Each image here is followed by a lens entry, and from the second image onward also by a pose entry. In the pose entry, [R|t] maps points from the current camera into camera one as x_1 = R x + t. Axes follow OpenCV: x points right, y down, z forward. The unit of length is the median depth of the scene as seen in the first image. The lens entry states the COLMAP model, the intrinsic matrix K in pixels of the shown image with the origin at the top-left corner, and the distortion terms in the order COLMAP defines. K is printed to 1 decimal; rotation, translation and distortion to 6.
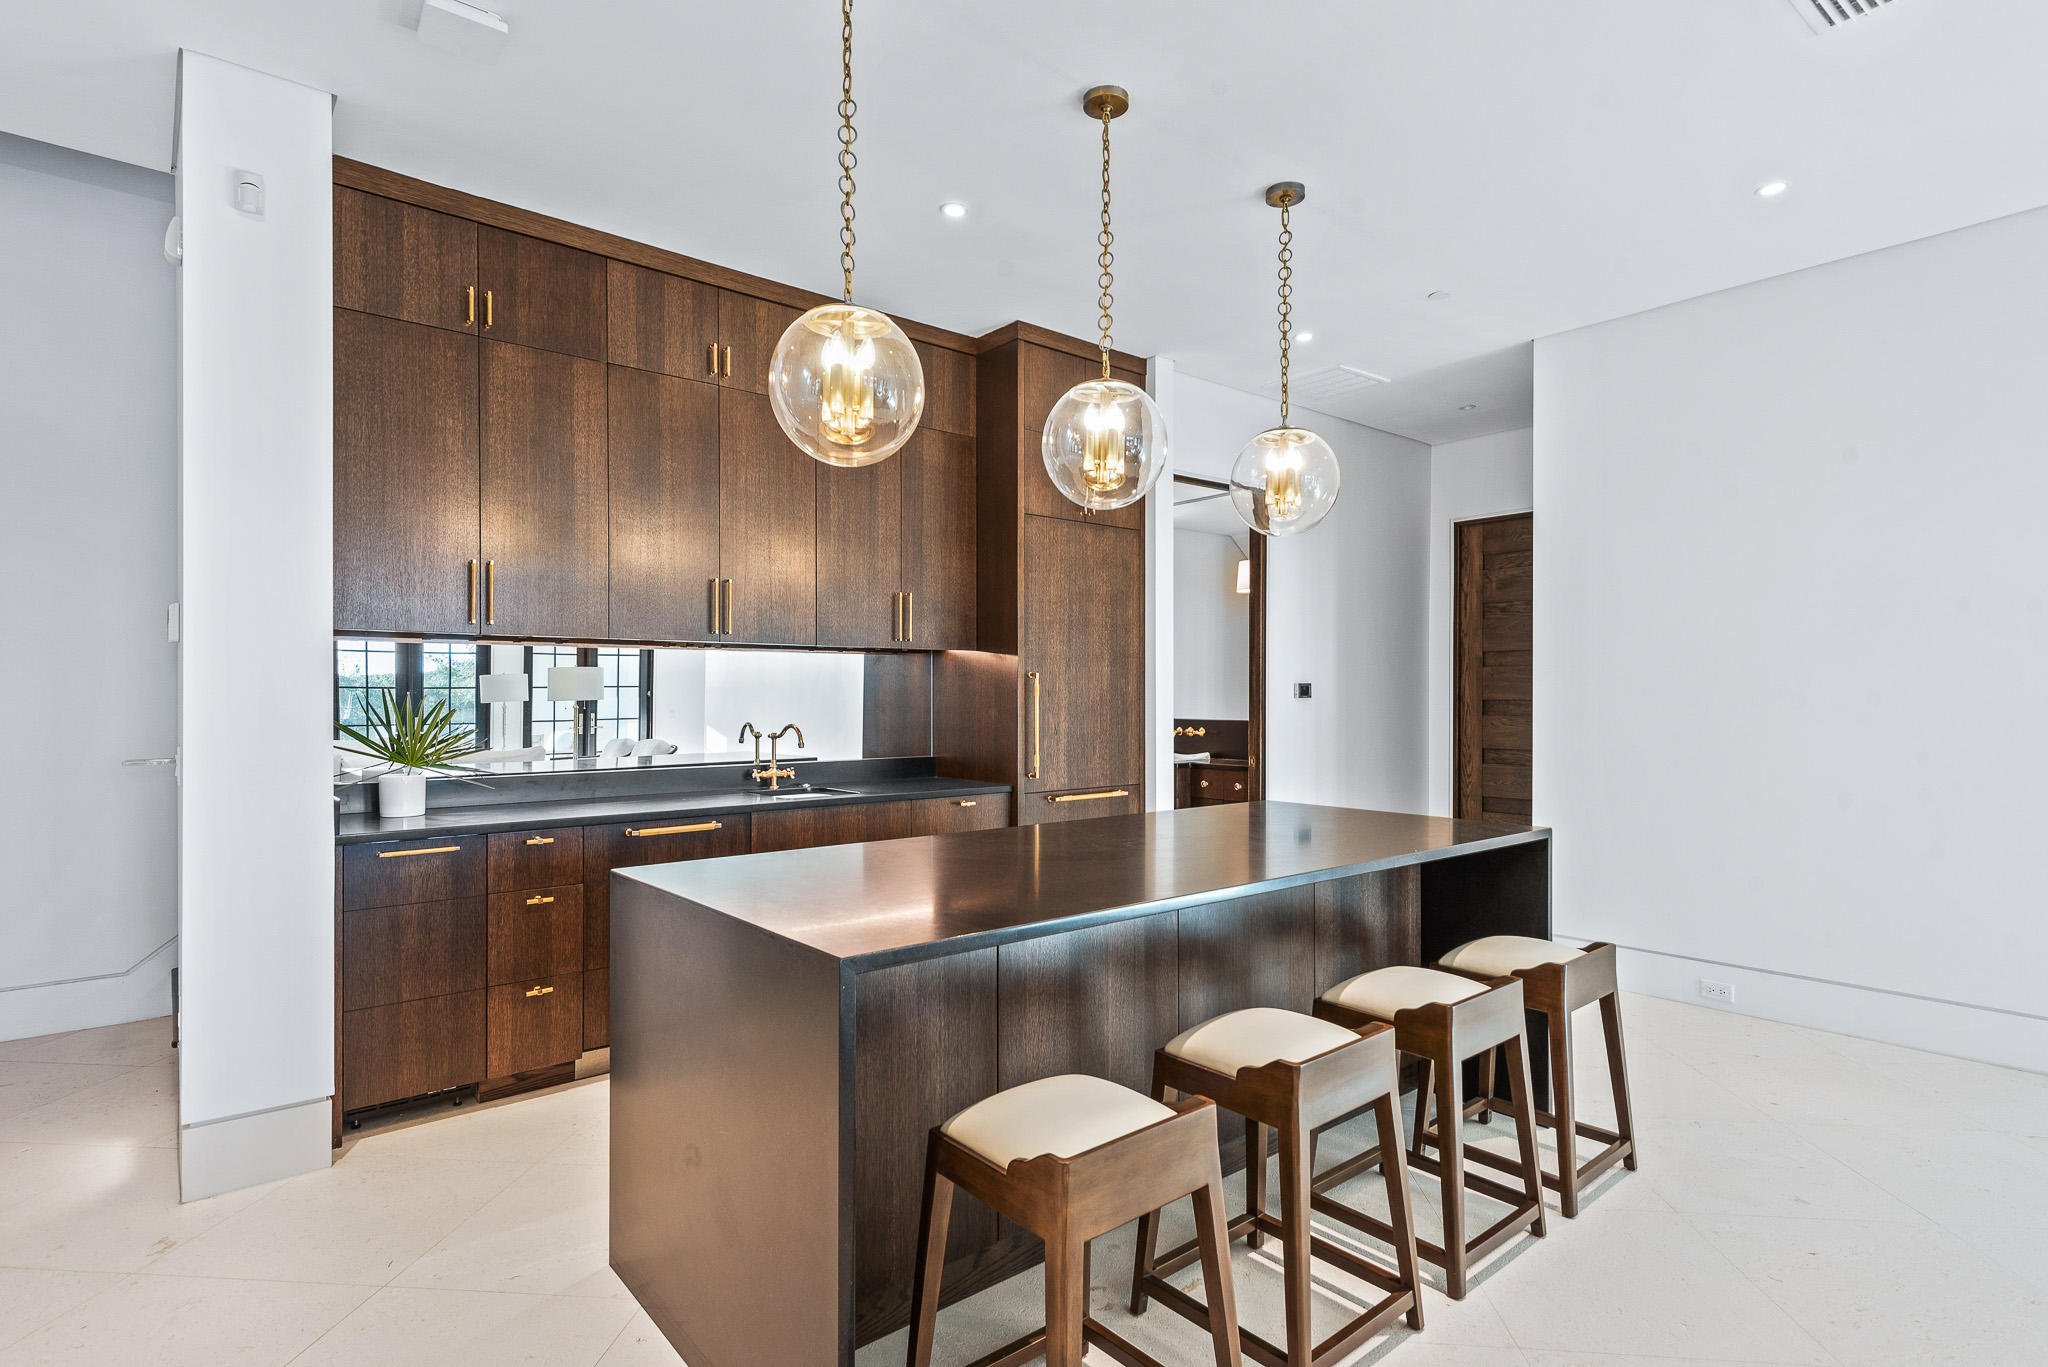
lens RADIAL K [[1024.8, 0, 1022.5], [0, 1024.8, 711.4], [0, 0, 1]] dist [0.002157, 0.000173]
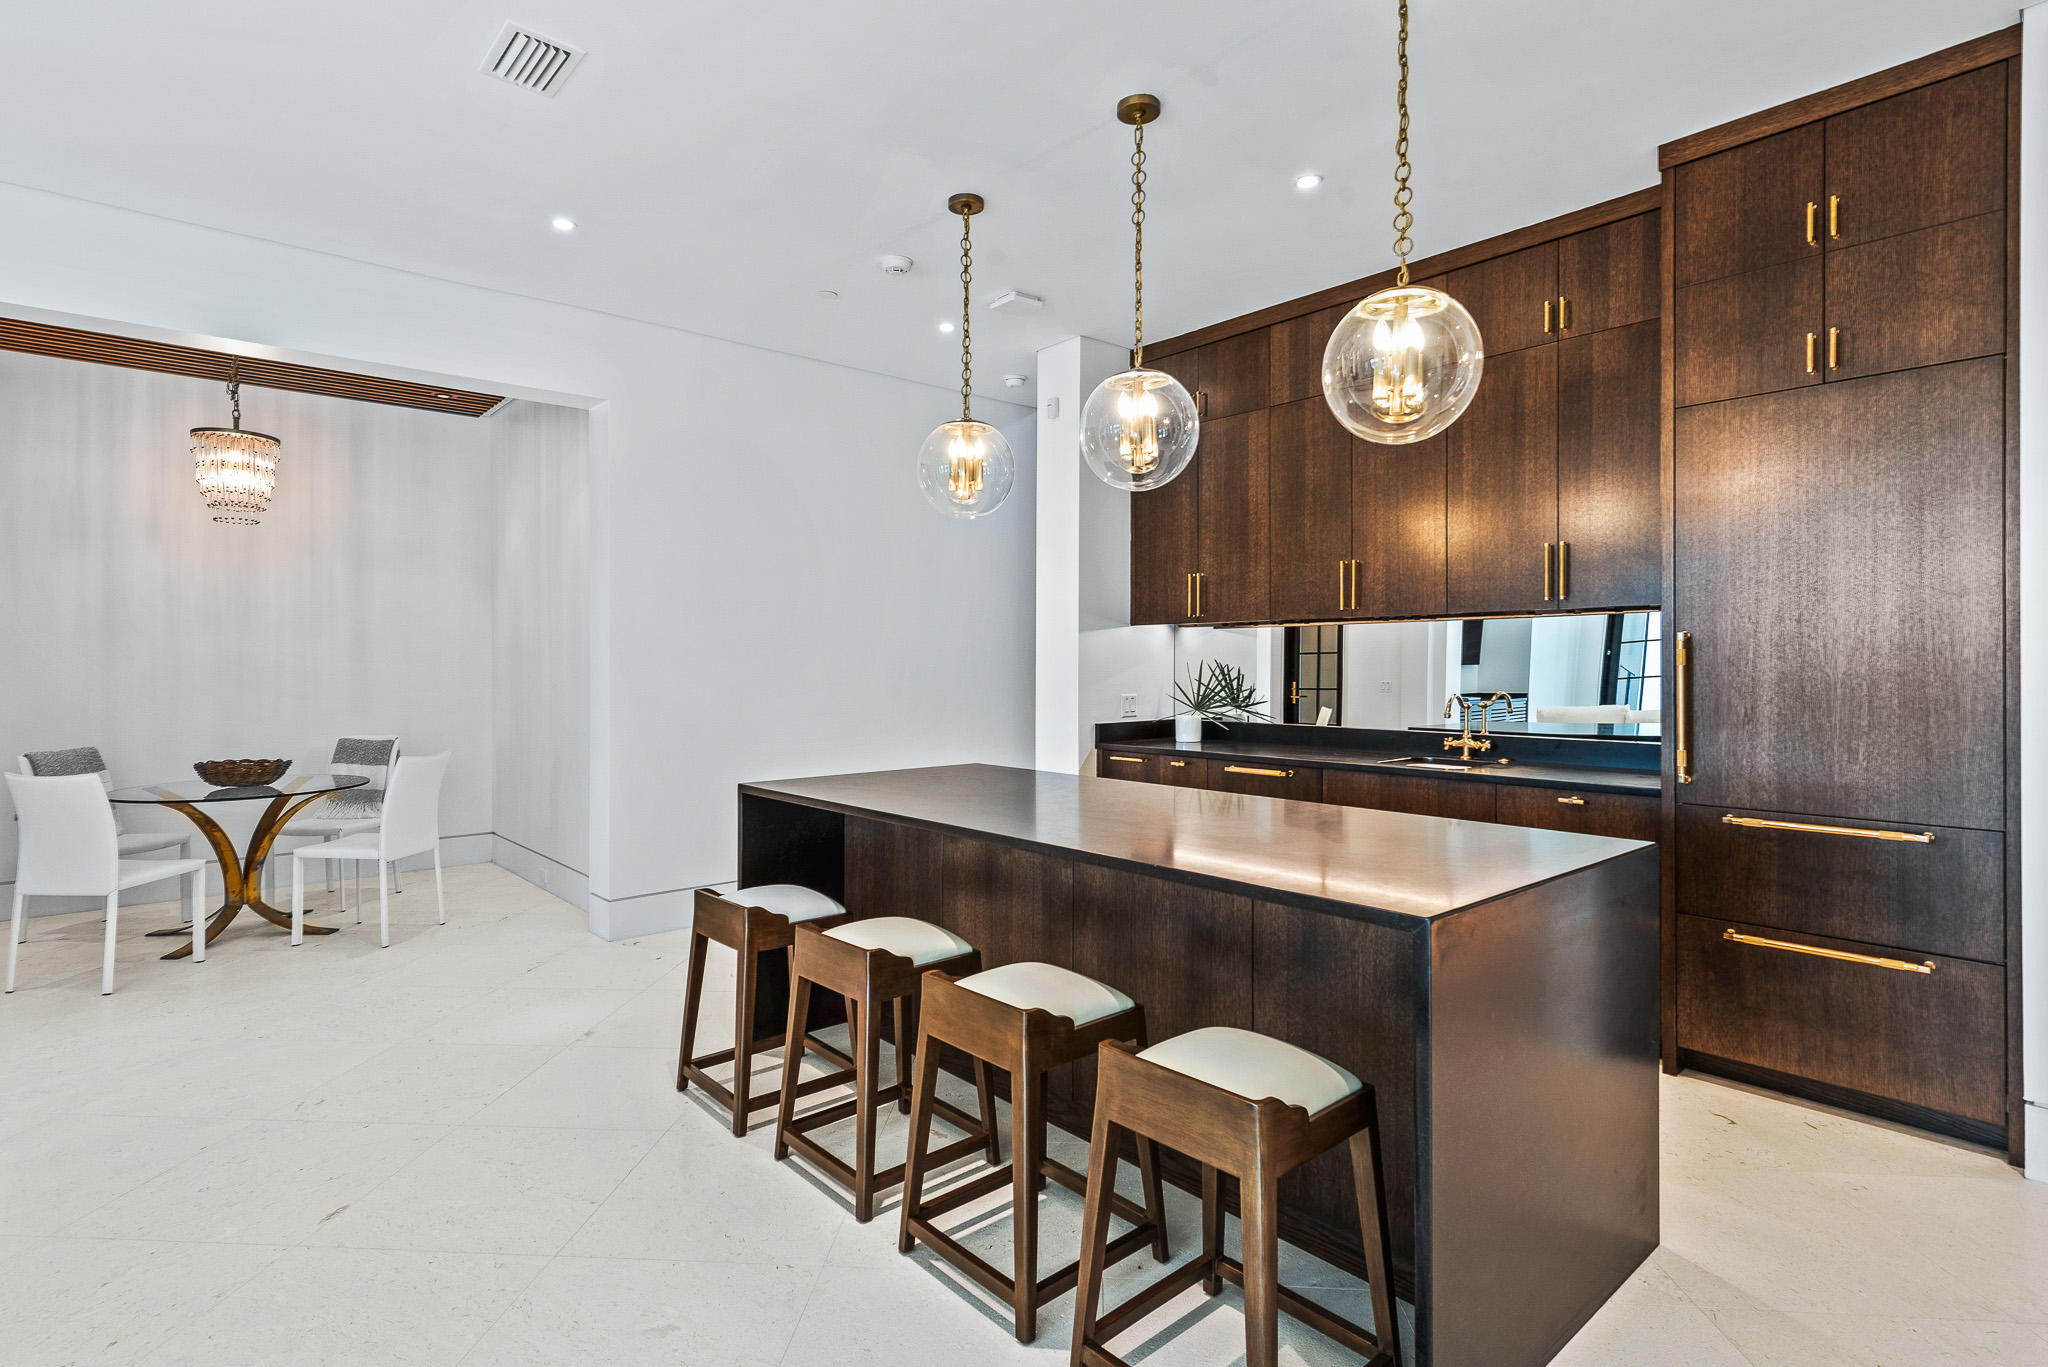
lens RADIAL K [[1029.6, 0, 1023.0], [0, 1029.6, 650.0], [0, 0, 1]] dist [-0.001866, -0.000181]
pose [[0.027738, -0.008701, -0.999577, 0.807238], [-0.012185, 0.999885, -0.009042, -0.016546], [0.999541, 0.012430, 0.027629, 0.602518]]
